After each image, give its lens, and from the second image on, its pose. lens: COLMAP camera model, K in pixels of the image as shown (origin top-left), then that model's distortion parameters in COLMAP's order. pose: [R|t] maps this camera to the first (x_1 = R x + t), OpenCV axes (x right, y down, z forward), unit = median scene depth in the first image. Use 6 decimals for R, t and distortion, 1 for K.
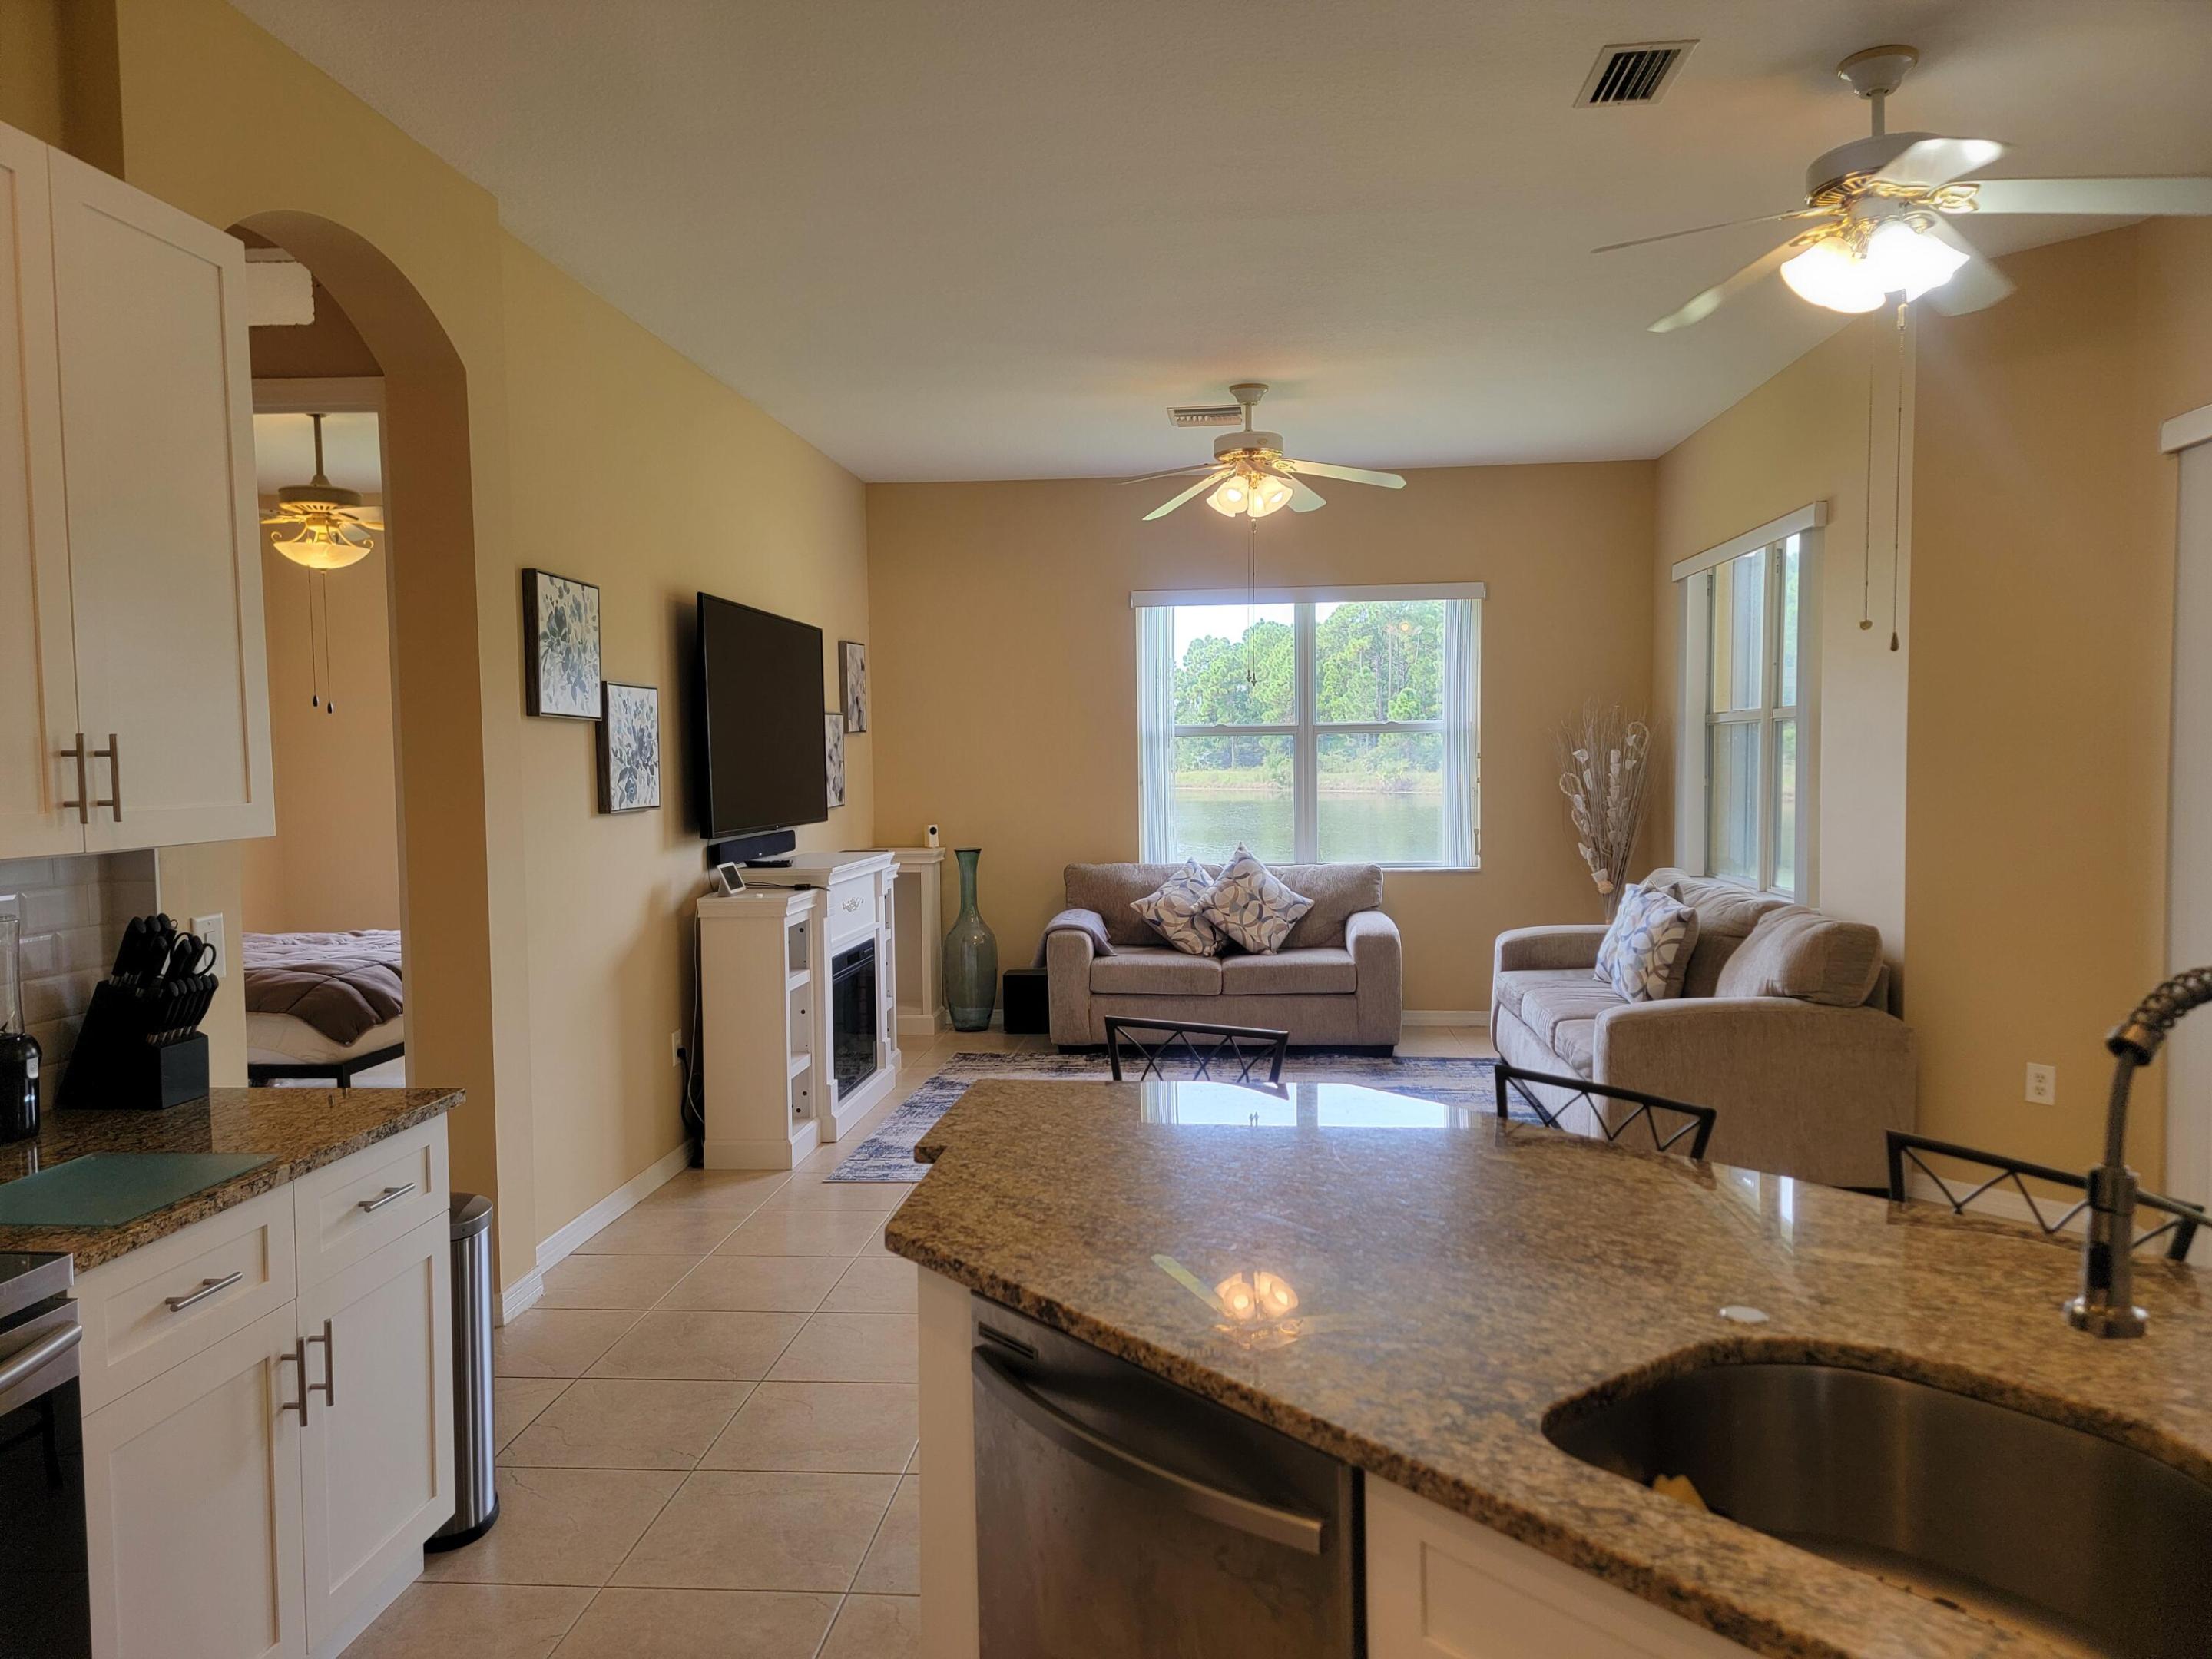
lens RADIAL K [[1522.0, 0, 1116.6], [0, 1522.0, 838.0], [0, 0, 1]] dist [0.111595, -0.112631]
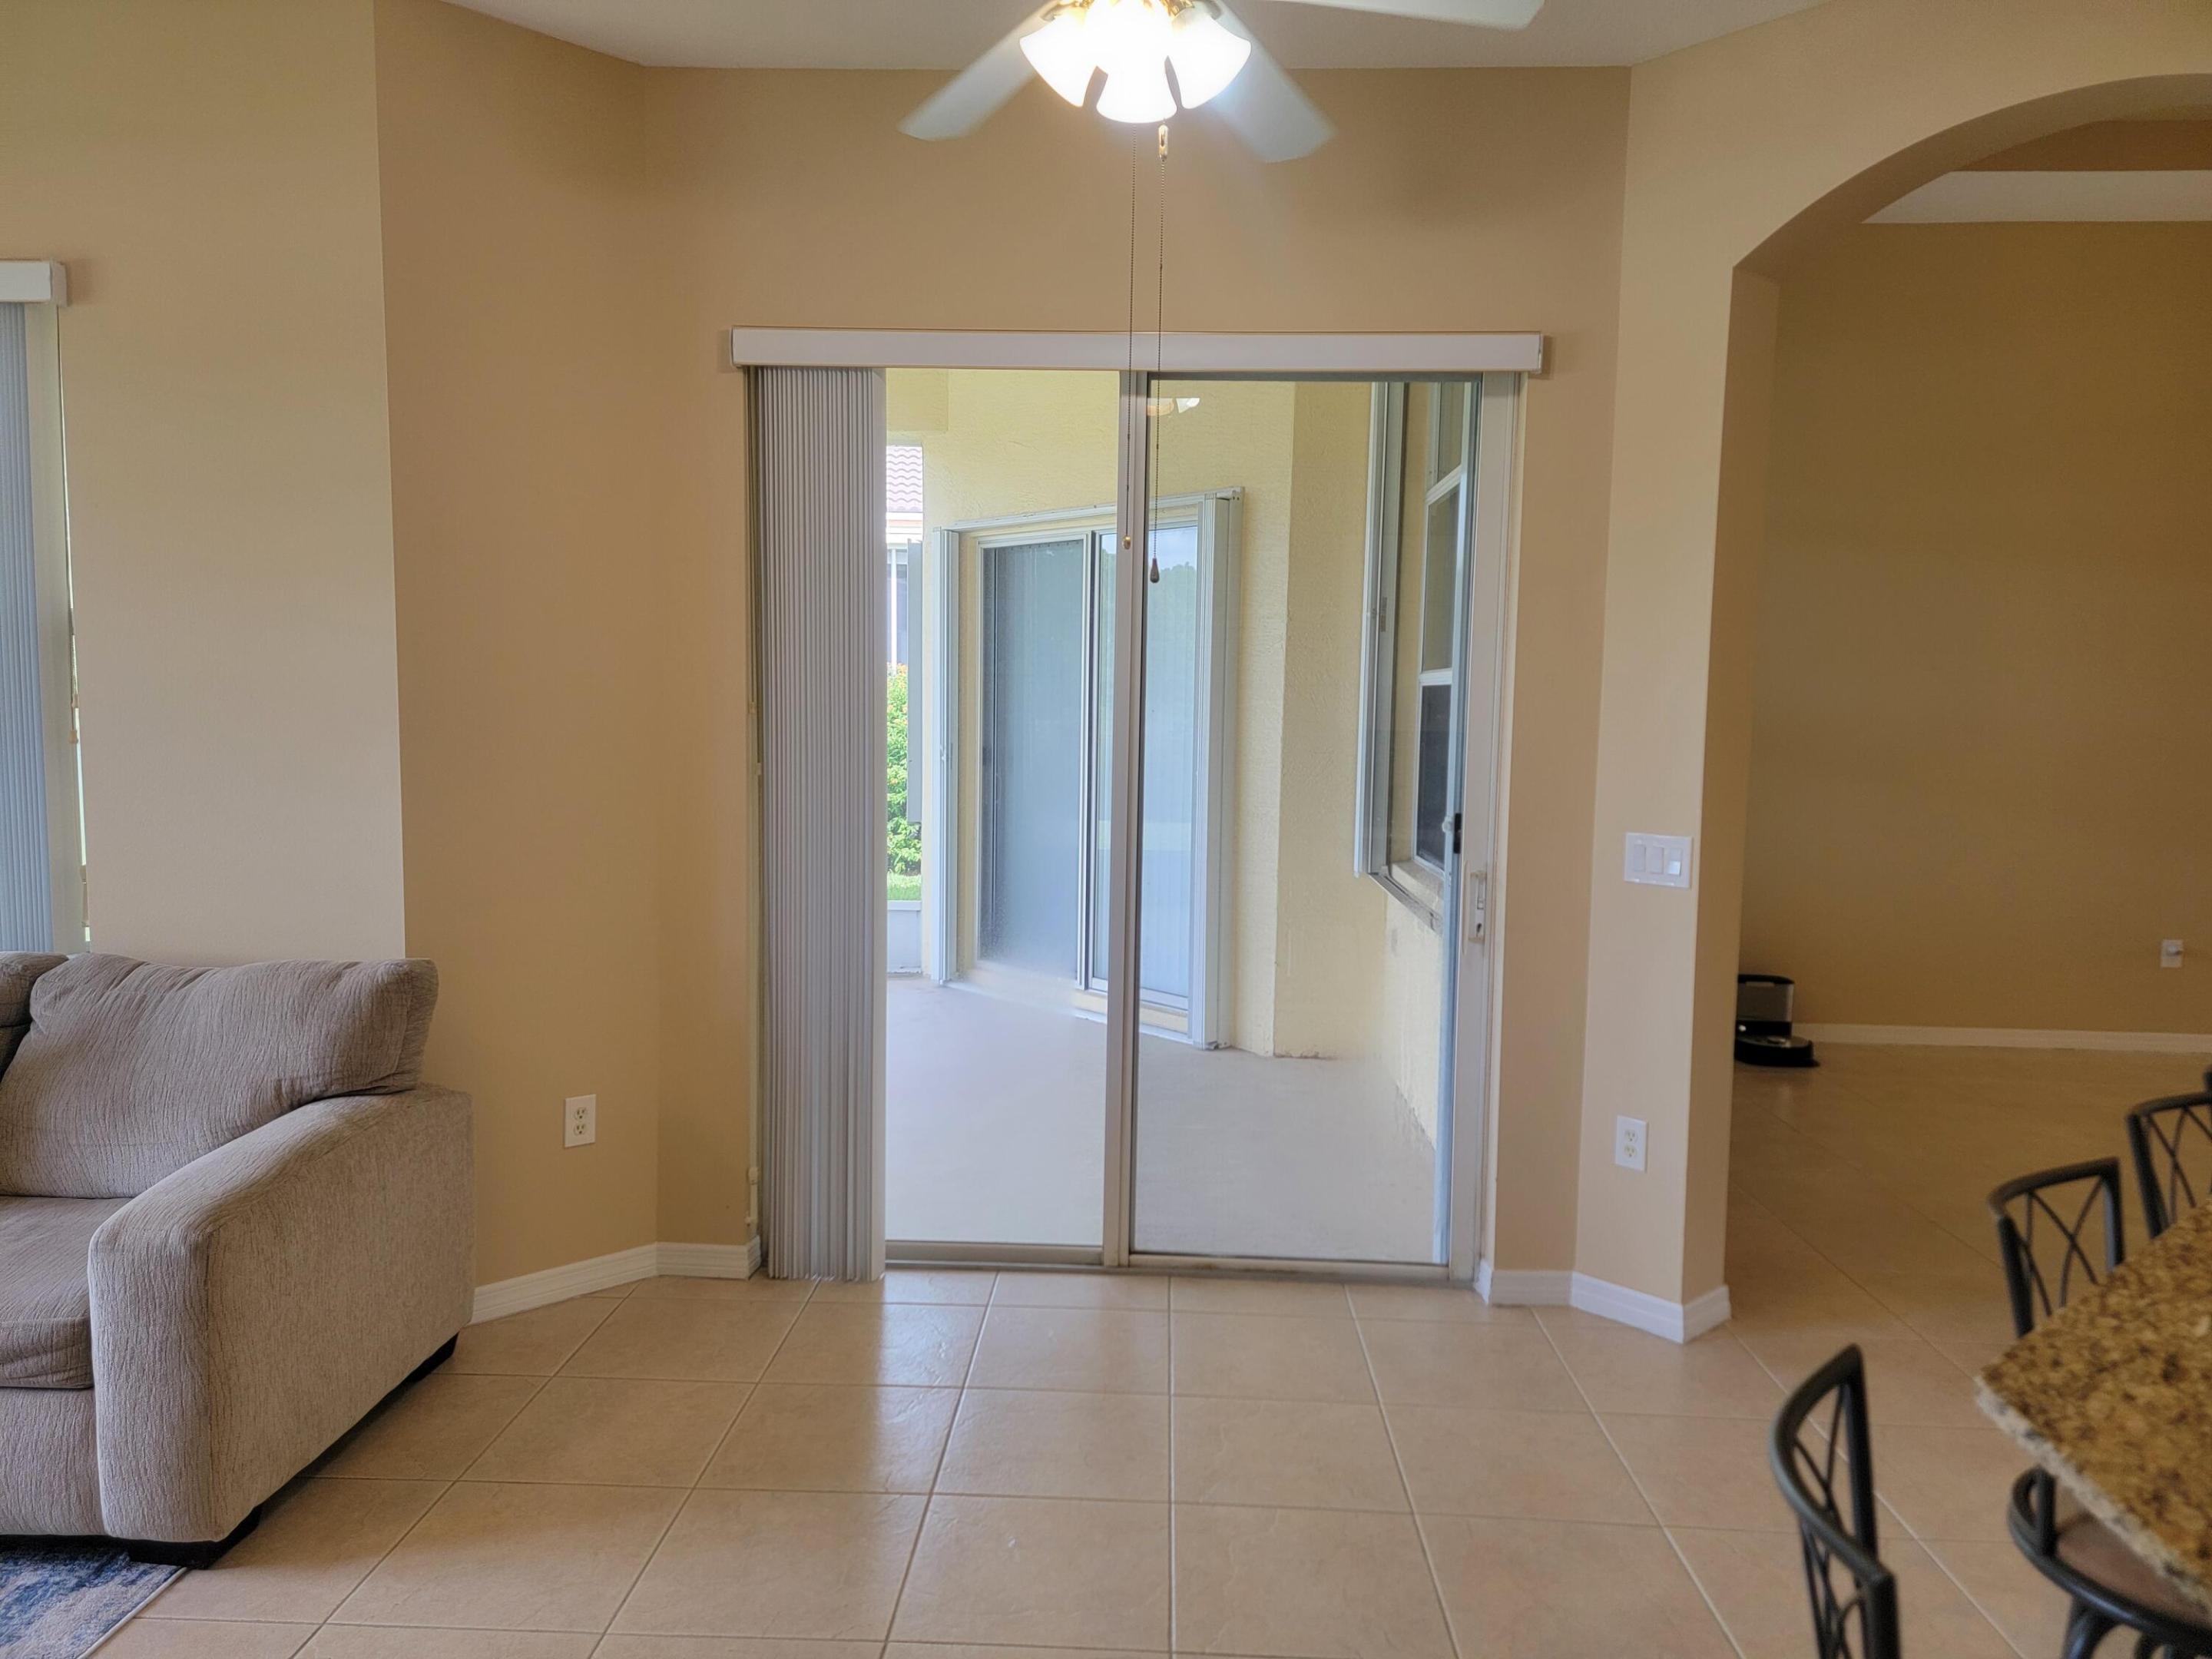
lens RADIAL K [[1522.0, 0, 1116.6], [0, 1522.0, 838.0], [0, 0, 1]] dist [0.111595, -0.112631]
pose [[-0.053342, -0.075072, 0.995750, -0.150487], [0.045373, 0.995958, 0.077519, -0.026562], [-0.997545, 0.049316, -0.049720, 0.580492]]
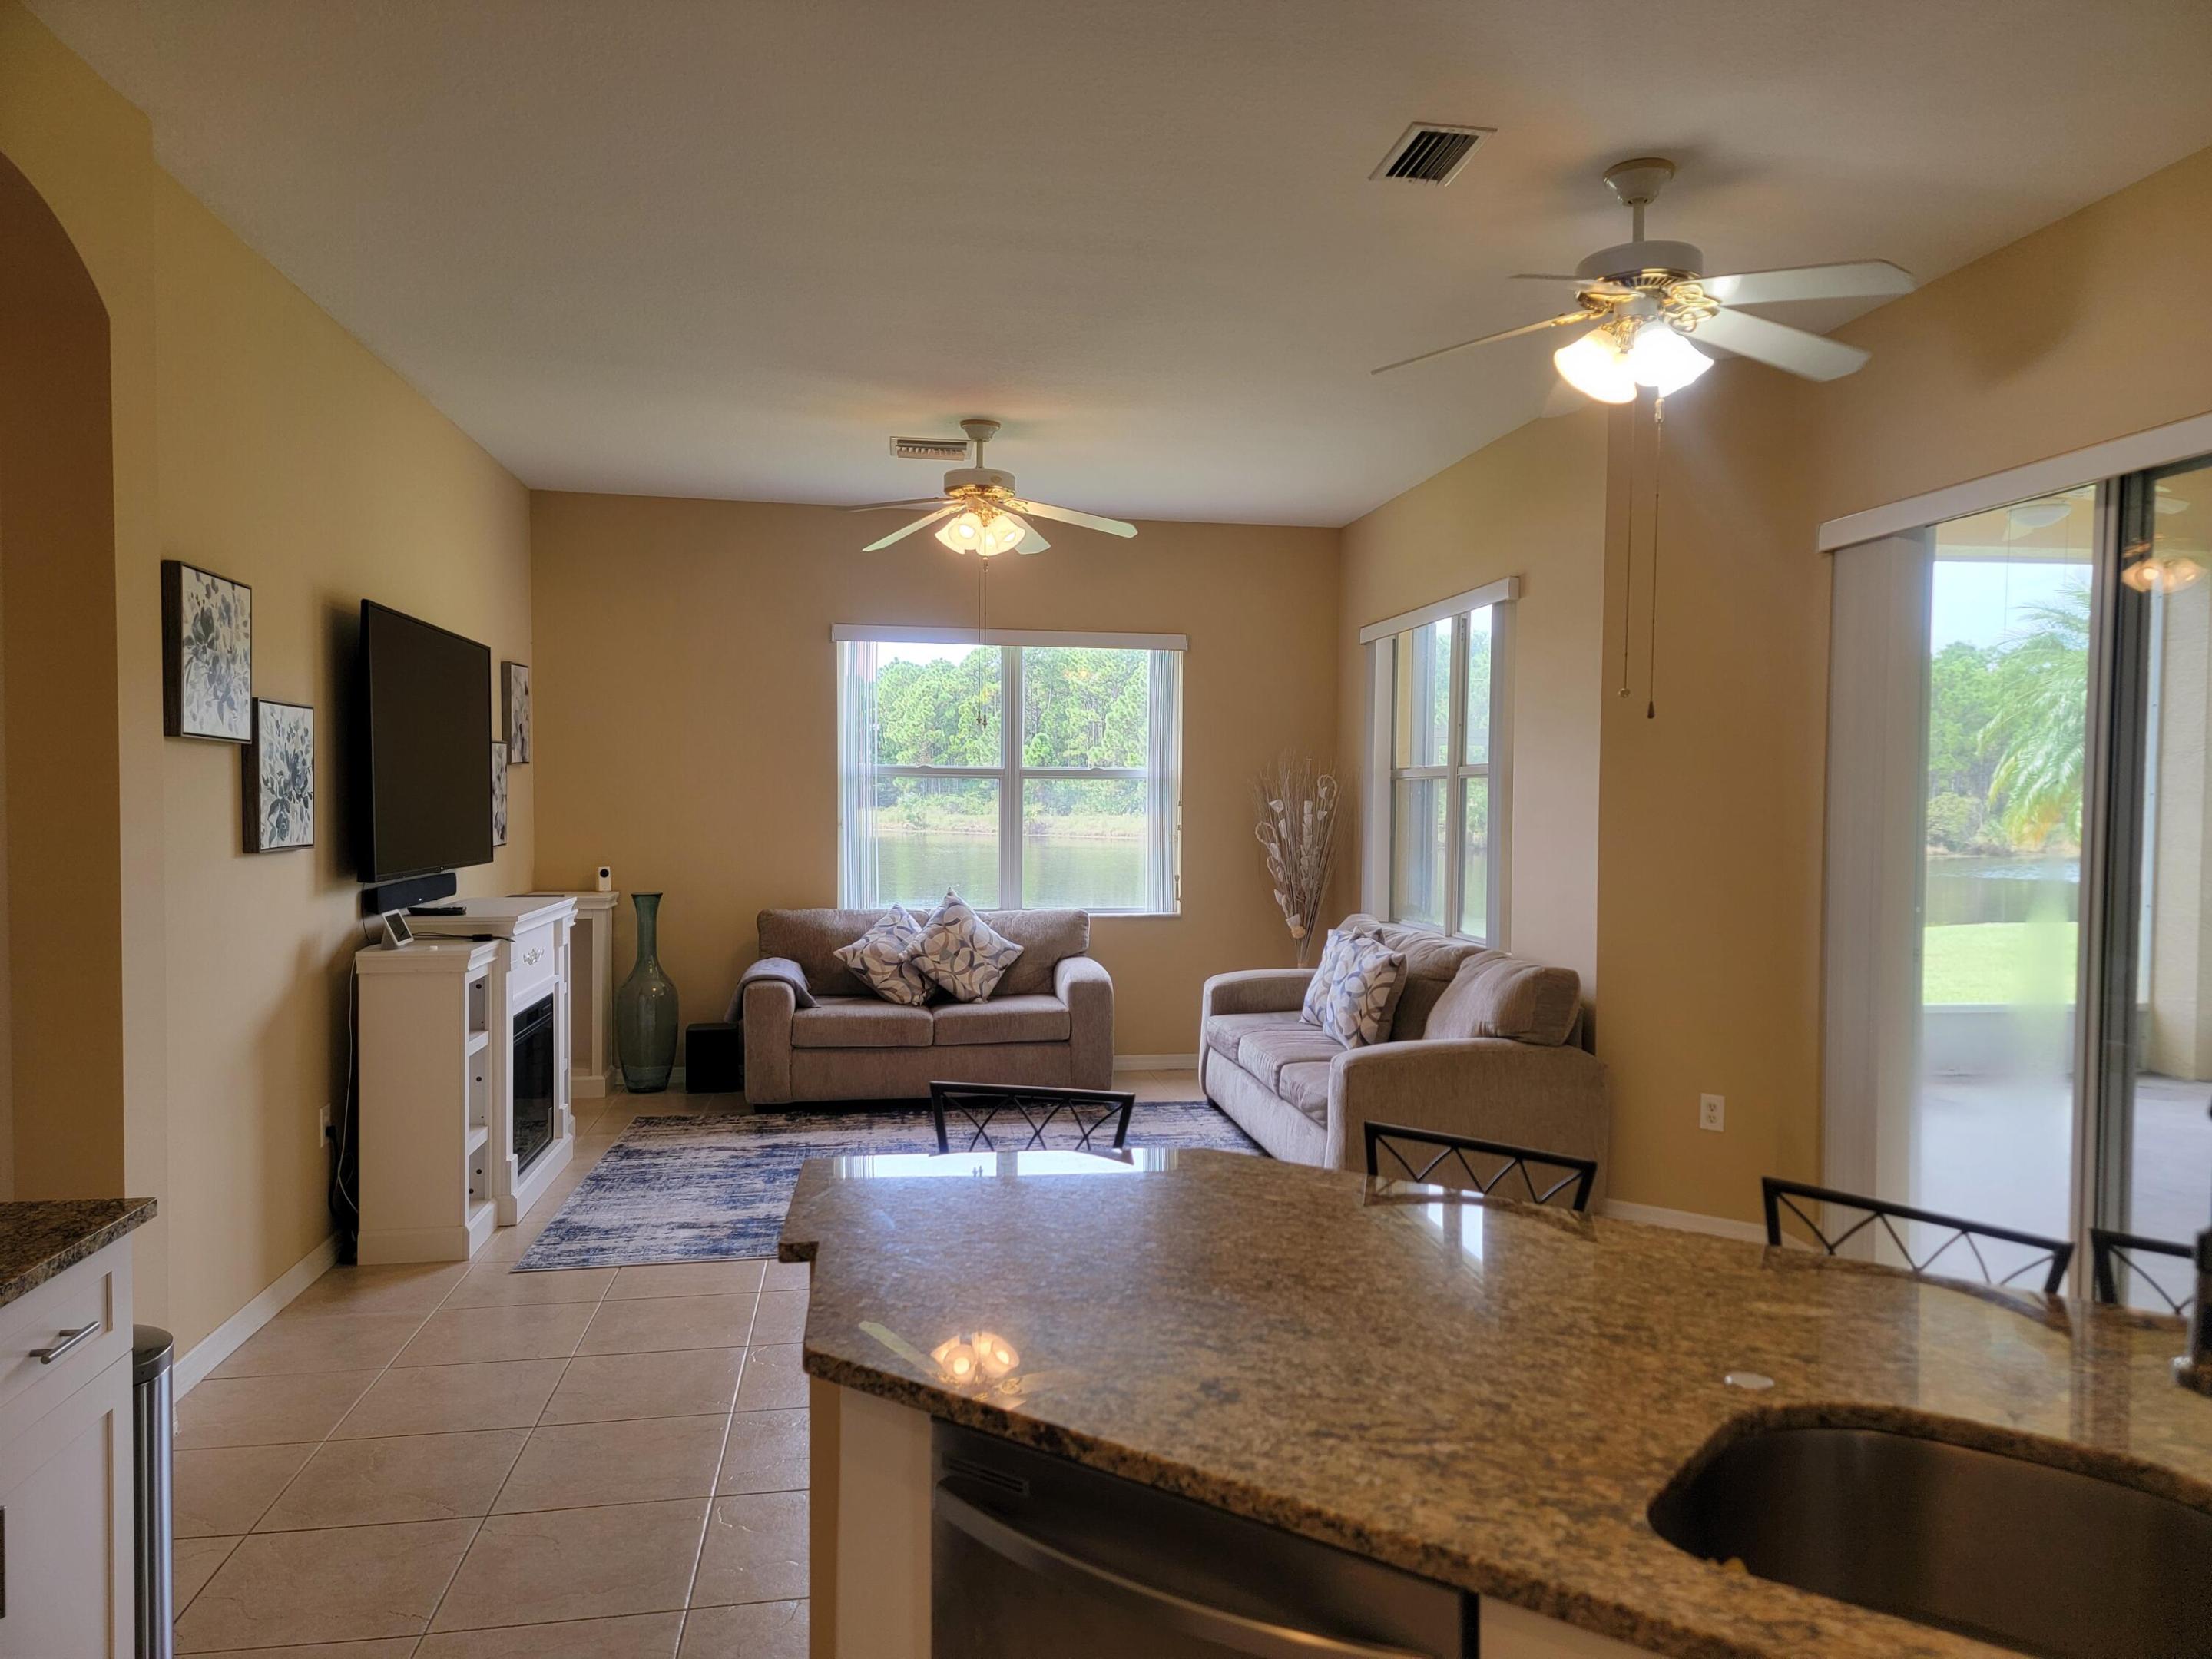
lens RADIAL K [[1520.0, 0, 1148.8], [0, 1520.0, 849.2], [0, 0, 1]] dist [0.098500, -0.087316]
pose [[0.965605, 0.011873, 0.259744, -0.060827], [-0.006738, 0.999764, -0.020651, -0.002954], [-0.259928, 0.018191, 0.965457, 0.035176]]
